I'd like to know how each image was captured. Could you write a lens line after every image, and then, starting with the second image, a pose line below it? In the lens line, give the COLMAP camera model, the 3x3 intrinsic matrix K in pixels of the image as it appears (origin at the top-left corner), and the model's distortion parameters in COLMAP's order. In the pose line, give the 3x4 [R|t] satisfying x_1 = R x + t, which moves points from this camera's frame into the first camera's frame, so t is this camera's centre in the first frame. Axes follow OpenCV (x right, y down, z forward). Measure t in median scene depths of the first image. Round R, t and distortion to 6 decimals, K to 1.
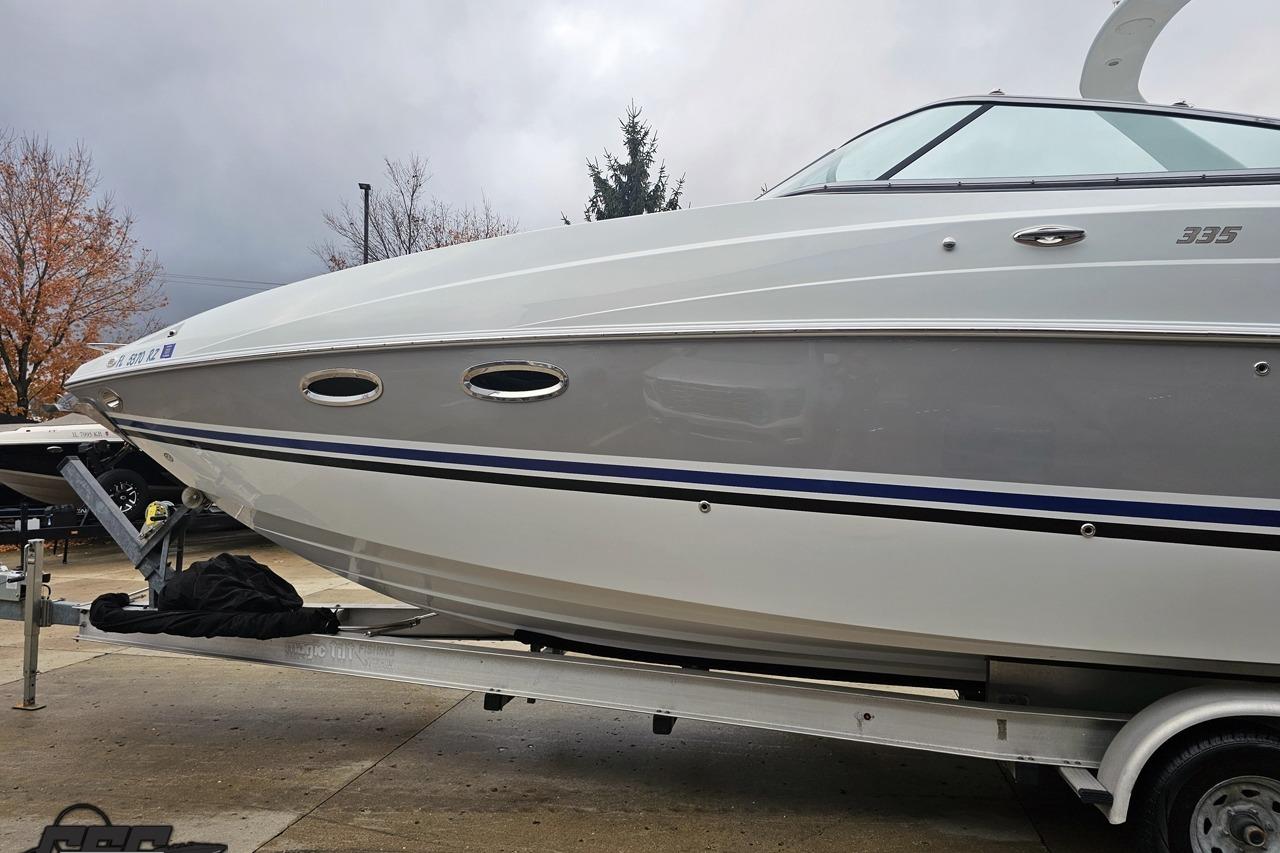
lens RADIAL K [[847.2, 0, 634.8], [0, 847.2, 417.5], [0, 0, 1]] dist [0.072329, -0.064530]
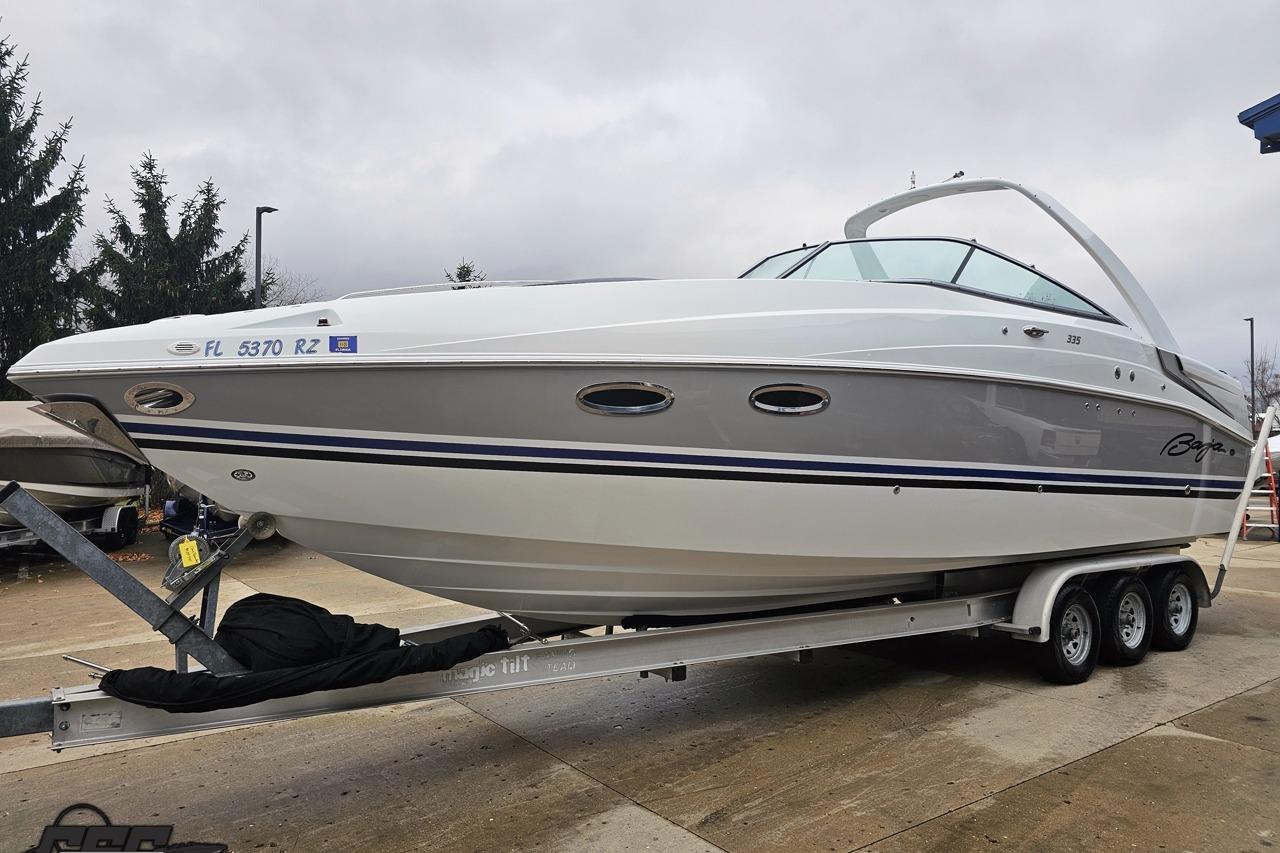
lens RADIAL K [[847.2, 0, 634.8], [0, 847.2, 417.5], [0, 0, 1]] dist [0.072329, -0.064530]
pose [[0.684147, 0.009857, 0.729277, -0.922263], [-0.009406, 0.999945, -0.004691, -0.005730], [-0.729283, -0.003650, 0.684202, 0.227484]]
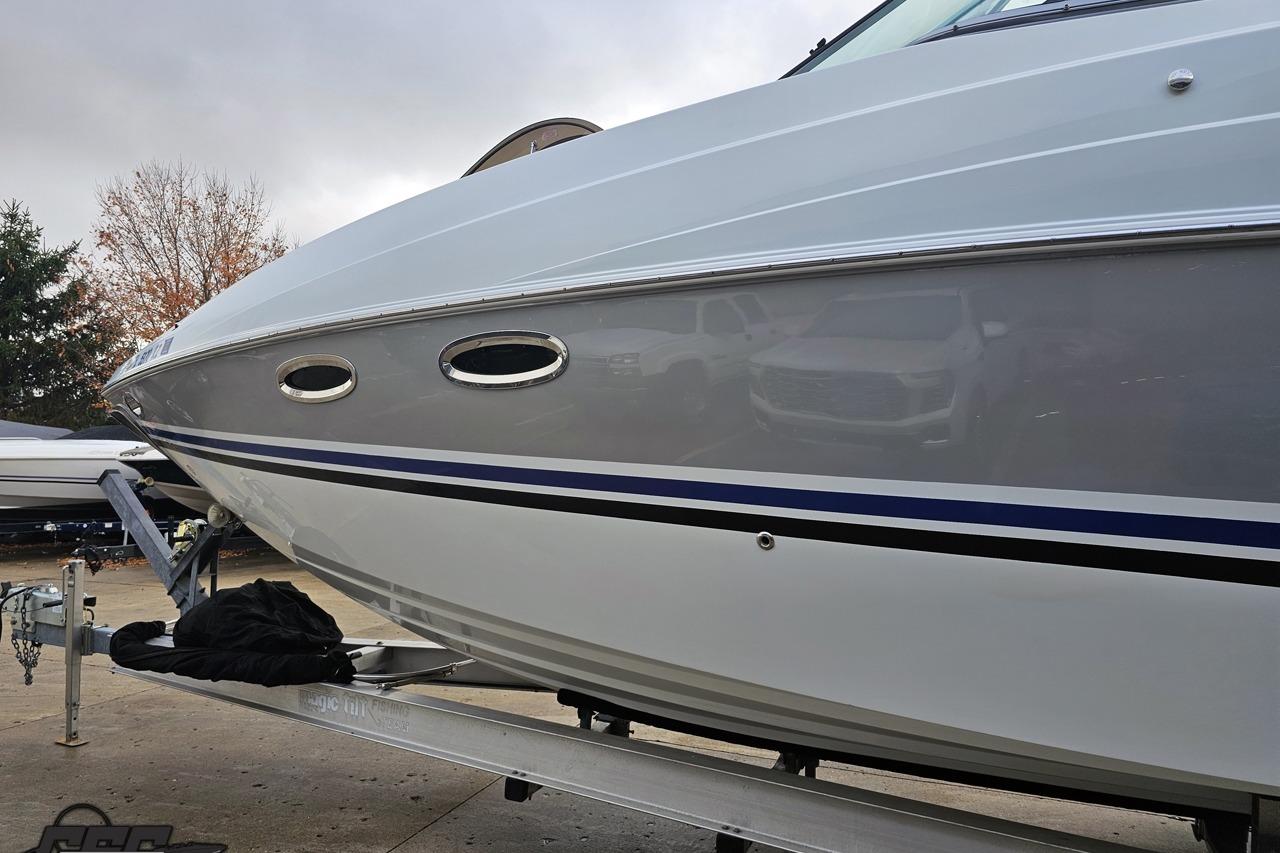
lens RADIAL K [[847.2, 0, 634.8], [0, 847.2, 417.5], [0, 0, 1]] dist [0.072329, -0.064530]
pose [[0.981427, -0.016600, -0.191119, 0.077969], [0.013973, 0.999789, -0.015085, 0.013076], [0.191329, 0.012135, 0.981451, 0.235030]]
